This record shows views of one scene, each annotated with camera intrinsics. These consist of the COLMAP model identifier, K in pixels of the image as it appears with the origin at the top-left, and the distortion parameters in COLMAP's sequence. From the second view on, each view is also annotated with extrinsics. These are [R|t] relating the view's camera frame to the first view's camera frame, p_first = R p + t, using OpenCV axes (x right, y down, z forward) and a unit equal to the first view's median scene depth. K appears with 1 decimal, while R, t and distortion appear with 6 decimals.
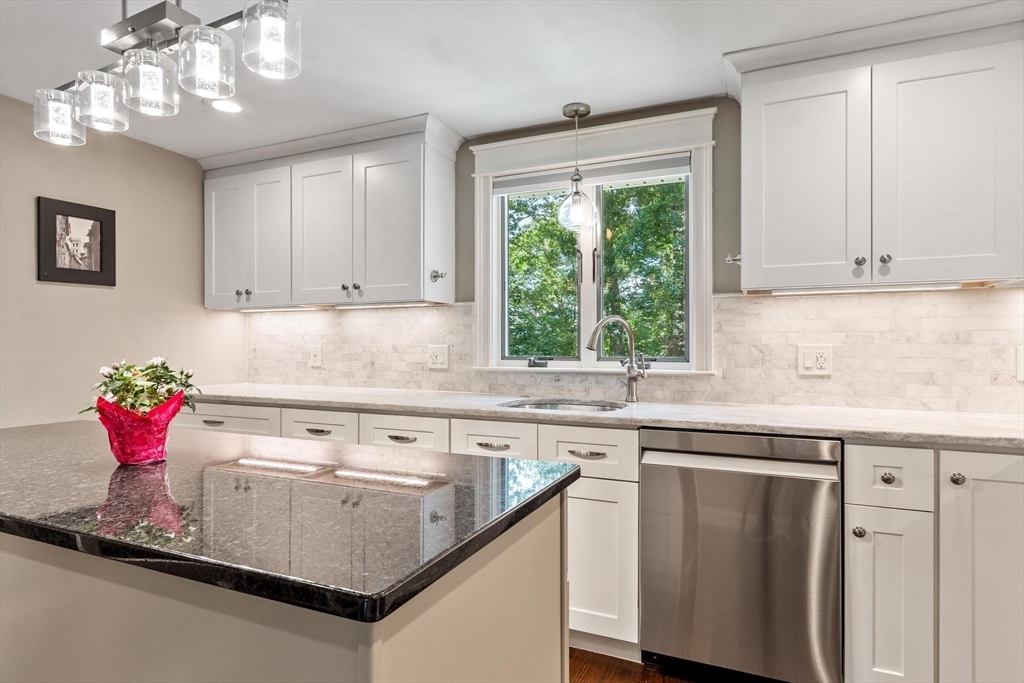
lens RADIAL K [[562.5, 0, 508.6], [0, 562.5, 341.0], [0, 0, 1]] dist [0.001199, -0.000879]
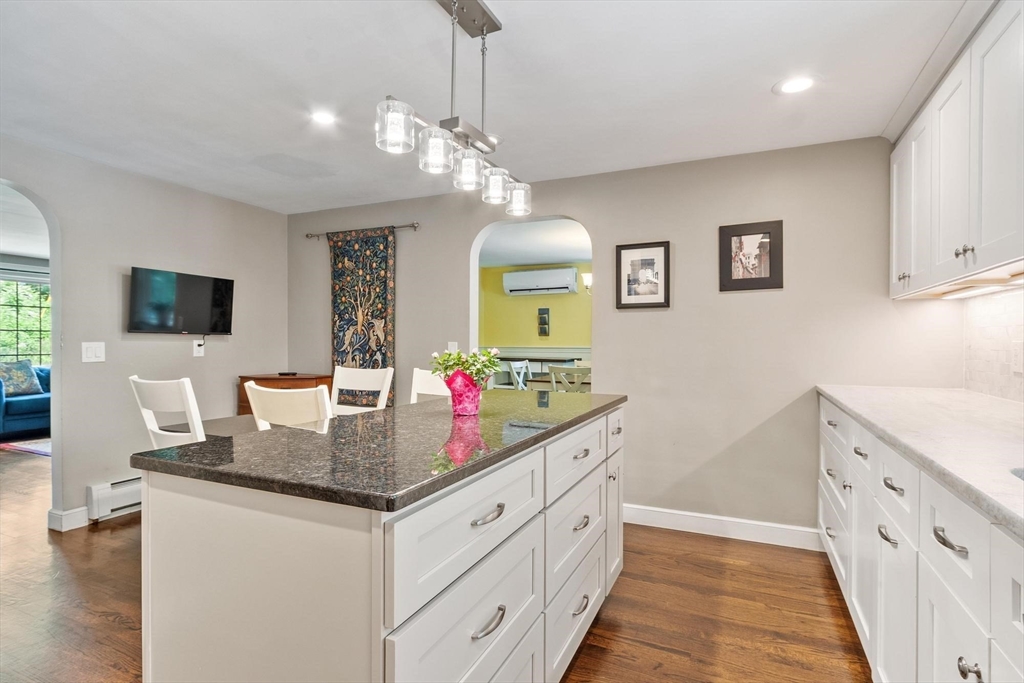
lens RADIAL K [[532.2, 0, 508.9], [0, 532.2, 349.4], [0, 0, 1]] dist [0.003082, 0.001908]
pose [[-0.006883, 0.016114, -0.999846, 0.361284], [0.005370, 0.999856, 0.016077, 0.003602], [0.999962, -0.005259, -0.006969, 0.472328]]
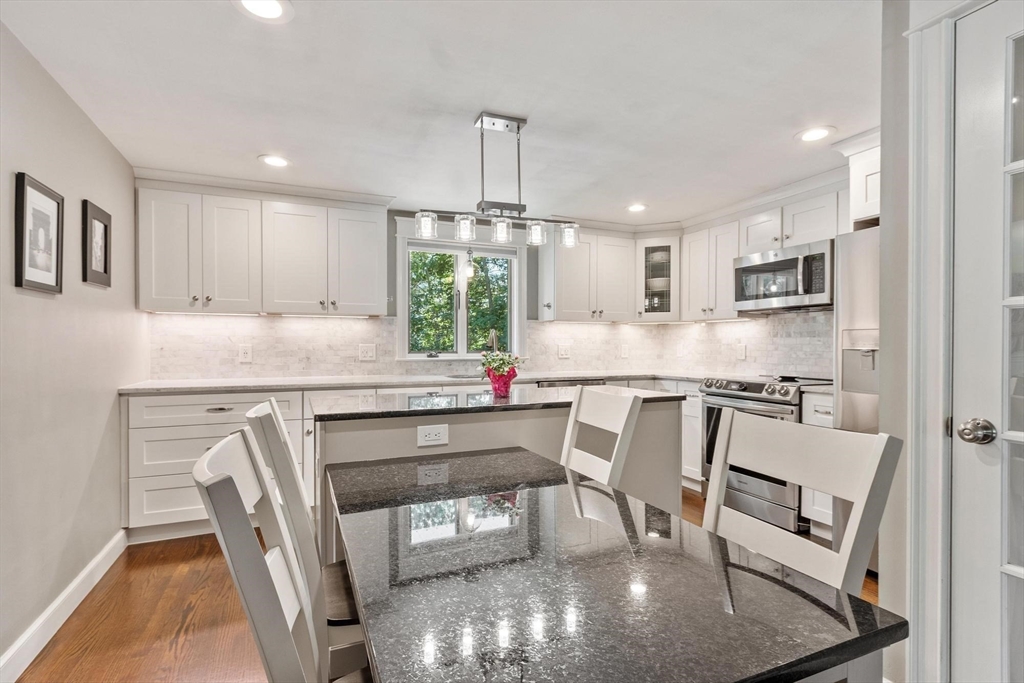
lens RADIAL K [[494.2, 0, 508.8], [0, 494.2, 344.6], [0, 0, 1]] dist [0.000621, 0.000089]
pose [[0.677240, -0.000350, 0.735762, -0.883253], [-0.006463, 0.999958, 0.006425, -0.003261], [-0.735734, -0.009107, 0.677210, -0.160937]]
